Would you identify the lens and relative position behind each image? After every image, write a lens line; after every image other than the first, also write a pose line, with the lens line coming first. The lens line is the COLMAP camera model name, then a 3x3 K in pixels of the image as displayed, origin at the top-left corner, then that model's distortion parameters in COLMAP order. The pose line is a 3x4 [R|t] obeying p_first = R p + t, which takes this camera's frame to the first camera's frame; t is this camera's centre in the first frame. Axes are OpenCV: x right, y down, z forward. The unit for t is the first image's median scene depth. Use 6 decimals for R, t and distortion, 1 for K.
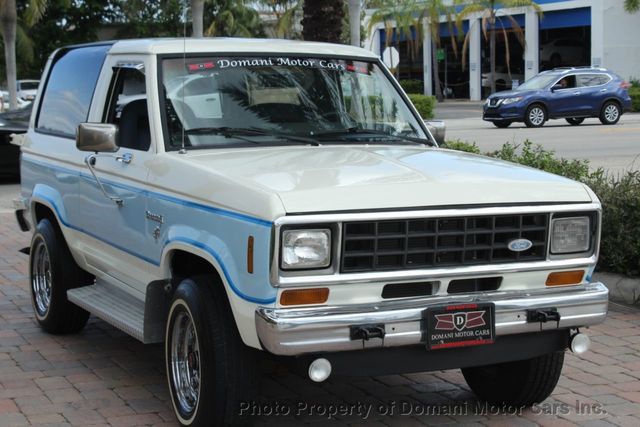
lens RADIAL K [[1221.1, 0, 281.3], [0, 1221.1, 215.5], [0, 0, 1]] dist [0.012694, 0.008860]
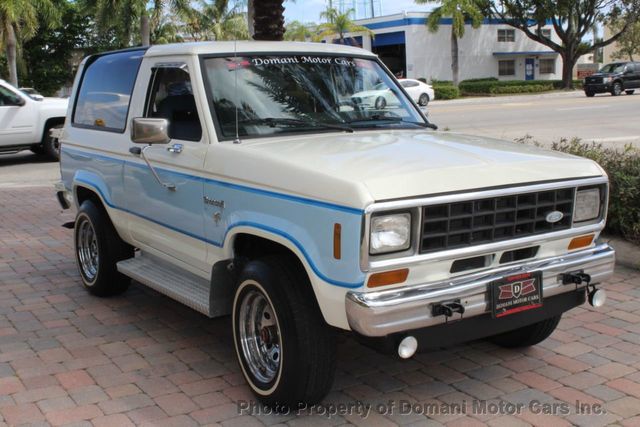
lens RADIAL K [[792.3, 0, 320.0], [0, 792.3, 213.5], [0, 0, 1]] dist [-0.067984, -0.006745]
pose [[0.987015, -0.044713, 0.154280, -0.131234], [0.036387, 0.997746, 0.056376, -0.027742], [-0.156453, -0.050031, 0.986417, 0.312400]]
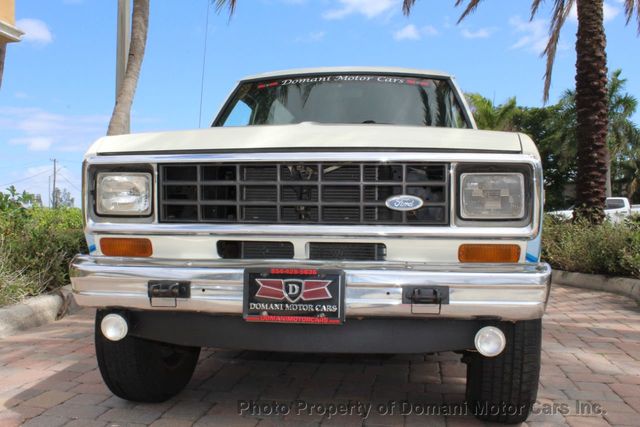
lens RADIAL K [[609.9, 0, 321.6], [0, 609.9, 195.9], [0, 0, 1]] dist [-0.092036, 0.005762]
pose [[0.841140, -0.022204, -0.540361, 0.359981], [-0.056835, 0.989995, -0.129151, 0.072684], [0.537822, 0.139345, 0.831463, 0.644236]]
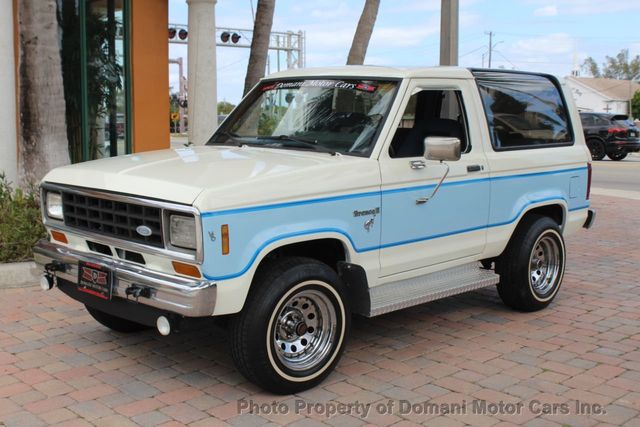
lens RADIAL K [[826.8, 0, 293.4], [0, 826.8, 213.1], [0, 0, 1]] dist [-0.041123, -0.051988]
pose [[0.319245, 0.124442, -0.939466, 1.011932], [-0.106021, 0.989807, 0.095083, -0.087171], [0.941723, 0.069249, 0.329184, 0.863616]]
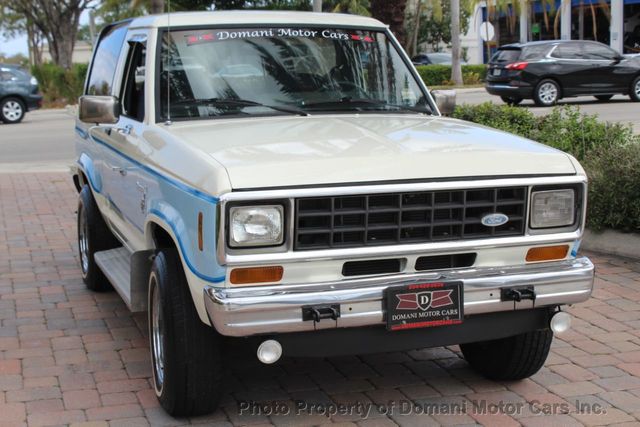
lens RADIAL K [[1015.3, 0, 285.9], [0, 1015.3, 213.6], [0, 0, 1]] dist [-0.008998, 0.057580]
pose [[0.992860, 0.003363, -0.119236, 0.127291], [0.002072, 0.998966, 0.045422, -0.017049], [0.119265, -0.045345, 0.991826, 0.192823]]
